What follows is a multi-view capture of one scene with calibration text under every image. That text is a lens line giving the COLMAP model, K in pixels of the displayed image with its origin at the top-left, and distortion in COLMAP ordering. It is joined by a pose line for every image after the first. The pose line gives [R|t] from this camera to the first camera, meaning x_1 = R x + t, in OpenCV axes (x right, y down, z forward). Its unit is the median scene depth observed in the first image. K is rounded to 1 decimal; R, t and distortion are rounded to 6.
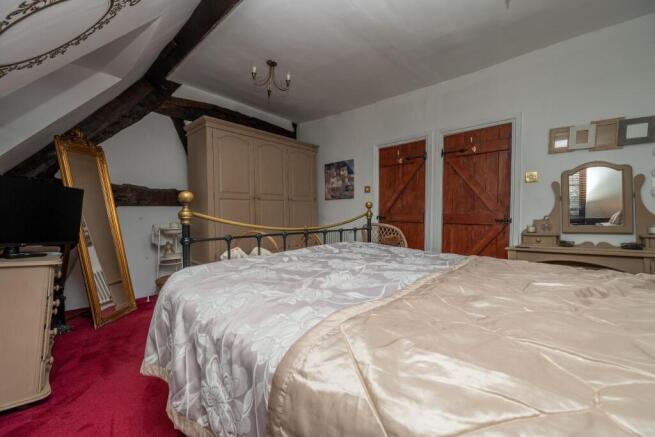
lens RADIAL K [[260.2, 0, 331.1], [0, 260.2, 214.6], [0, 0, 1]] dist [0.000224, 0.000065]
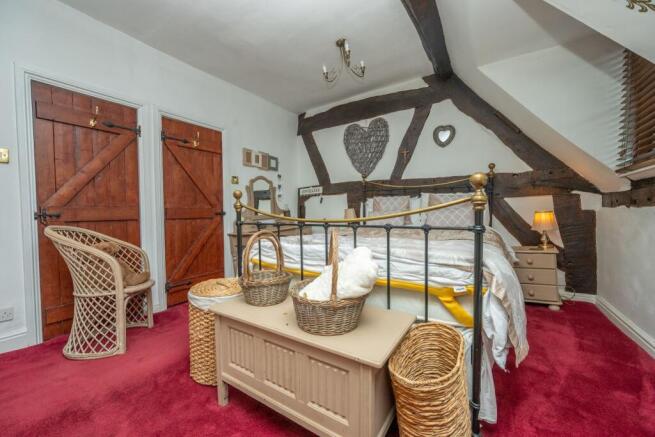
lens RADIAL K [[262.5, 0, 327.5], [0, 262.5, 218.5], [0, 0, 1]] dist [-0.001184, -0.000043]
pose [[-0.168551, -0.031702, 0.985183, -0.535552], [0.014119, 0.999302, 0.034572, 0.010066], [-0.985592, 0.019737, -0.167986, 0.656150]]
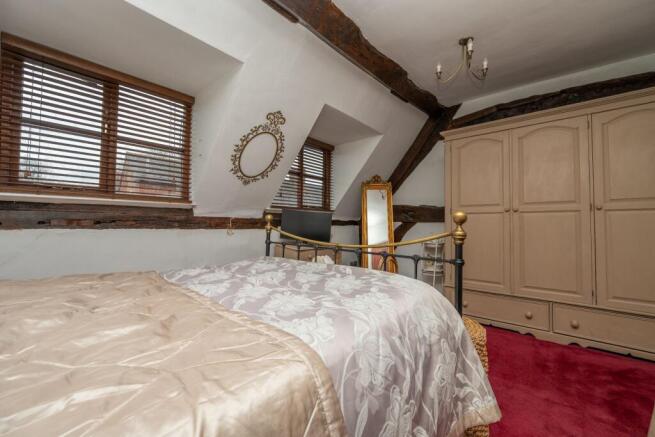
lens RADIAL K [[262.5, 0, 327.5], [0, 262.5, 218.5], [0, 0, 1]] dist [-0.001184, -0.000043]
pose [[0.017070, -0.020767, -0.999639, 0.513301], [-0.024553, 0.999474, -0.021182, -0.013998], [0.999553, 0.024906, 0.016551, 0.543813]]
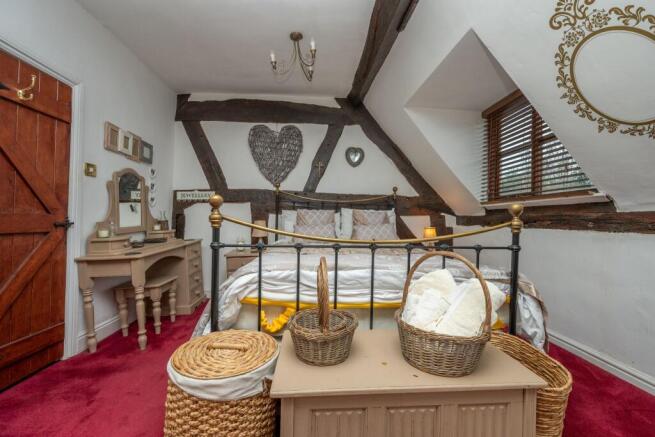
lens RADIAL K [[268.7, 0, 333.0], [0, 268.7, 218.0], [0, 0, 1]] dist [0.000587, 0.000087]
pose [[-0.733272, -0.011705, 0.679835, -0.302632], [-0.017464, 0.999846, -0.001622, -0.005352], [-0.679711, -0.013062, -0.733363, 0.941575]]
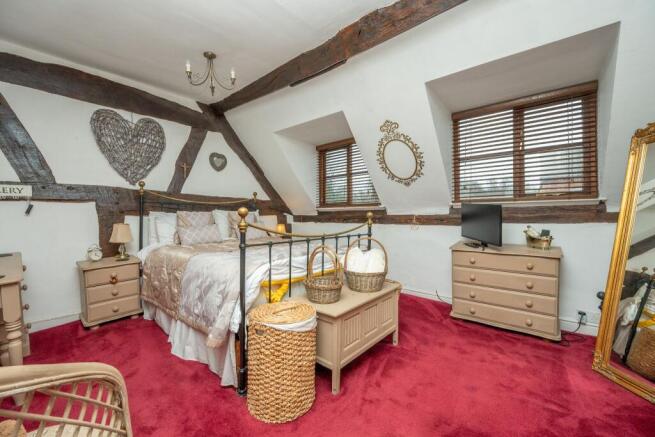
lens RADIAL K [[262.5, 0, 327.5], [0, 262.5, 218.5], [0, 0, 1]] dist [-0.001184, -0.000043]
pose [[-0.998951, -0.004638, -0.045547, -0.031940], [-0.005068, 0.999943, 0.009346, -0.022295], [0.045501, 0.009567, -0.998918, 1.296833]]
